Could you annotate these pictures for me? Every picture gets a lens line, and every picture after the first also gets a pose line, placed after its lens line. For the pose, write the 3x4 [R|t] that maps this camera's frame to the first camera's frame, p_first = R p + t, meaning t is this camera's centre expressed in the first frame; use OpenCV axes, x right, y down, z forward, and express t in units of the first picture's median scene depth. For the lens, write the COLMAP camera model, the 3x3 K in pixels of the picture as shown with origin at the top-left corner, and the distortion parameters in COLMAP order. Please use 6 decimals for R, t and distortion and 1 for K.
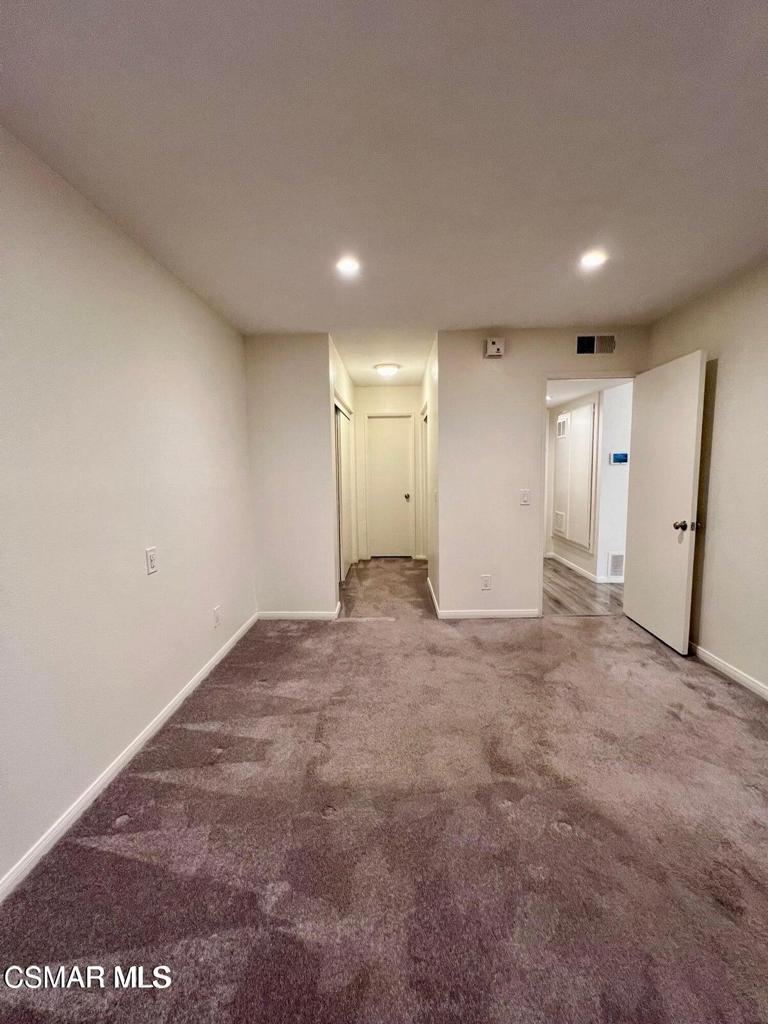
lens RADIAL K [[409.5, 0, 384.0], [0, 409.5, 512.0], [0, 0, 1]] dist [-0.001007, 0.000290]
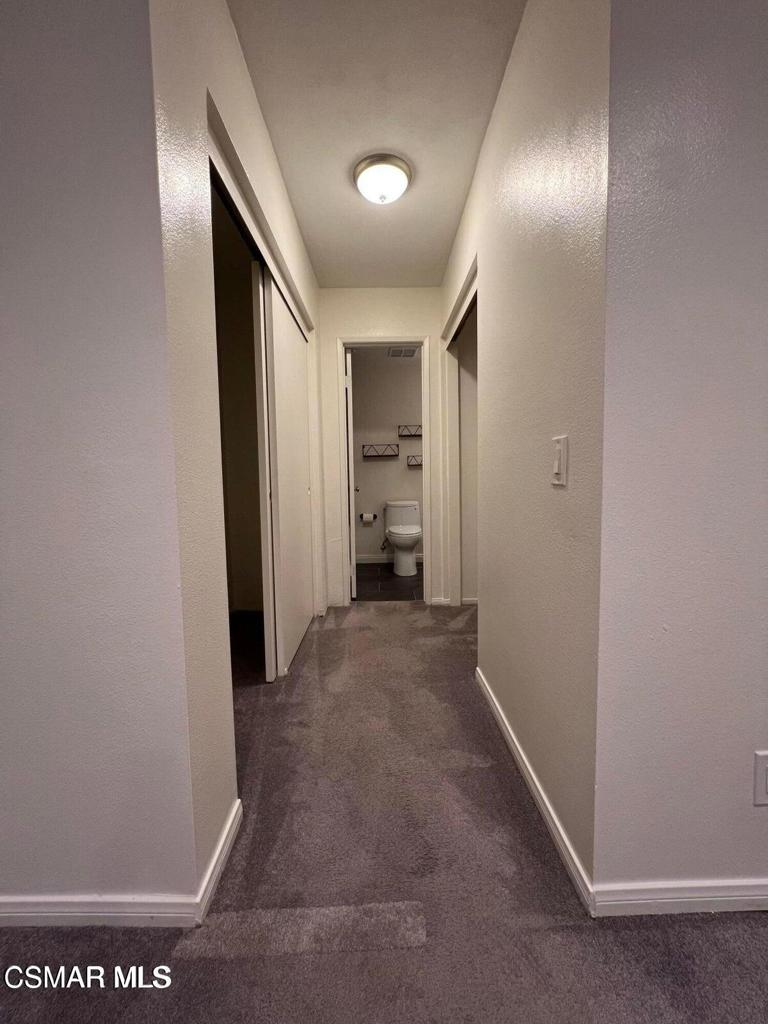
lens RADIAL K [[409.5, 0, 384.0], [0, 409.5, 512.0], [0, 0, 1]] dist [-0.001007, 0.000290]
pose [[0.999461, -0.002704, 0.032709, -0.005862], [0.003553, 0.999658, -0.025914, 0.005363], [-0.032628, 0.026016, 0.999129, 0.579707]]
